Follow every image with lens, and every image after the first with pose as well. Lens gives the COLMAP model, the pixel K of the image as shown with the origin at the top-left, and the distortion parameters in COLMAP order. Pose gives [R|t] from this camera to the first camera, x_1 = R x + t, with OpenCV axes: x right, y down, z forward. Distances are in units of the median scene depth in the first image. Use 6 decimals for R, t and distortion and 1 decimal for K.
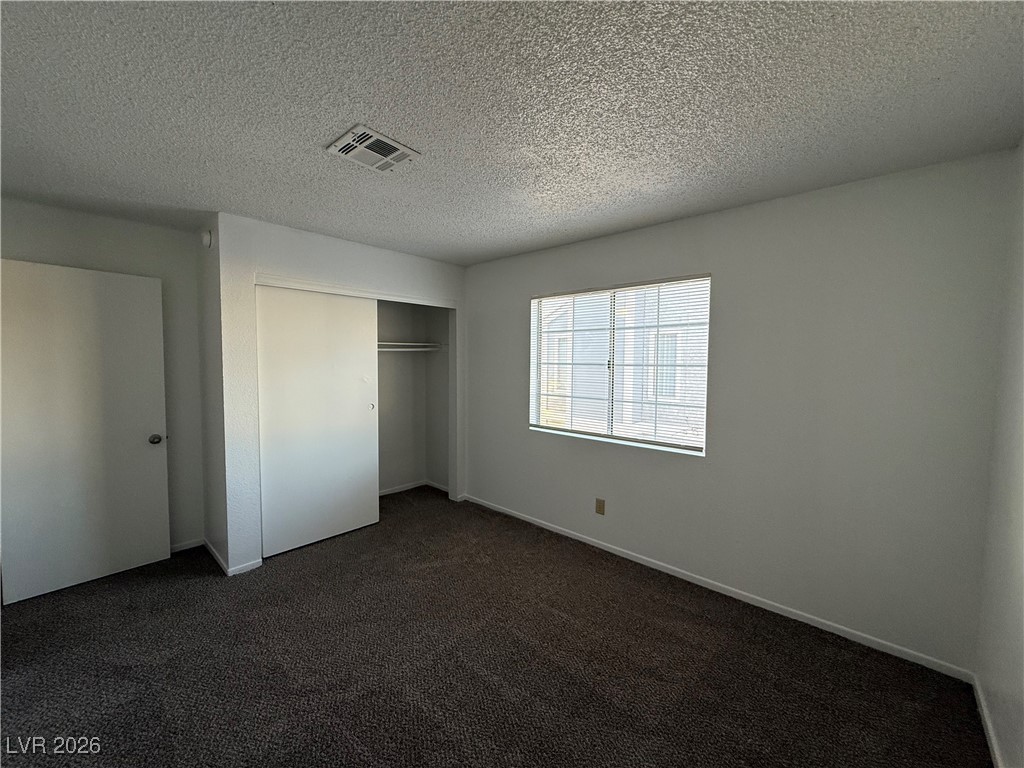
lens RADIAL K [[410.6, 0, 512.0], [0, 410.6, 384.0], [0, 0, 1]] dist [0.000810, 0.000116]
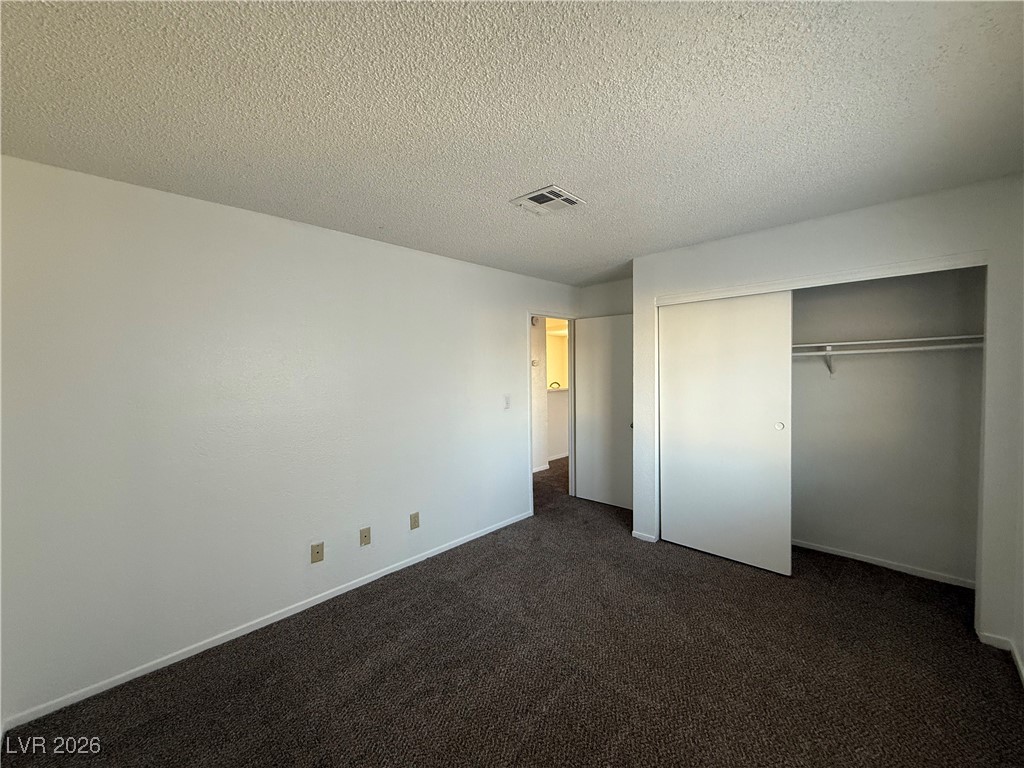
lens RADIAL K [[412.6, 0, 502.4], [0, 412.6, 376.3], [0, 0, 1]] dist [0.001270, 0.000350]
pose [[-0.017179, -0.001700, -0.999851, 0.538099], [-0.047143, 0.998888, -0.000888, -0.015174], [0.998740, 0.047121, -0.017240, 0.530107]]
